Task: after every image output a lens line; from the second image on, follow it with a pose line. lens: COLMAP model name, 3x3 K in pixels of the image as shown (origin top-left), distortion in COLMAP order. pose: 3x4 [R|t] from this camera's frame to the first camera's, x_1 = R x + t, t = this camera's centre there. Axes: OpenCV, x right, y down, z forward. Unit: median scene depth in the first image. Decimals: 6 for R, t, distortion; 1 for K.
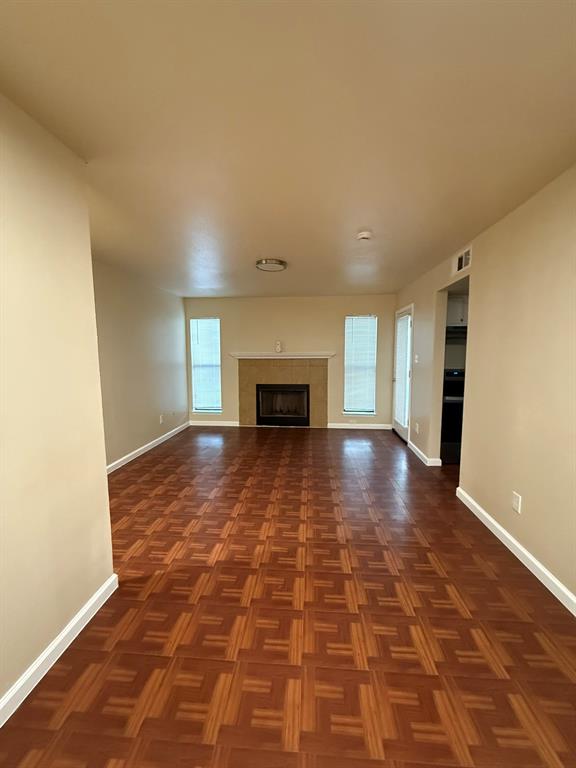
lens RADIAL K [[308.4, 0, 289.9], [0, 308.4, 382.3], [0, 0, 1]] dist [0.000691, -0.000138]
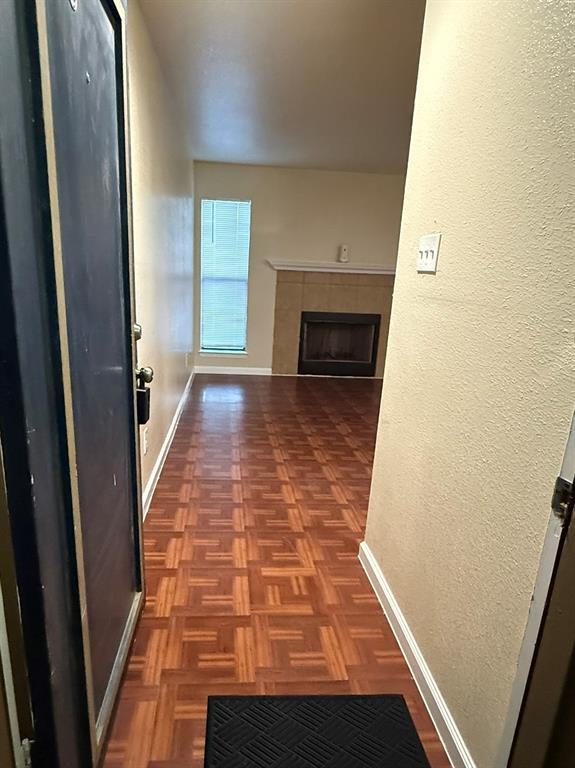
lens RADIAL K [[440.0, 0, 285.5], [0, 440.0, 384.8], [0, 0, 1]] dist [0.020637, 0.000594]
pose [[0.989242, 0.009486, 0.145982, -0.270209], [-0.032310, 0.987419, 0.154789, 0.015436], [-0.142677, -0.157840, 0.977103, 0.067183]]
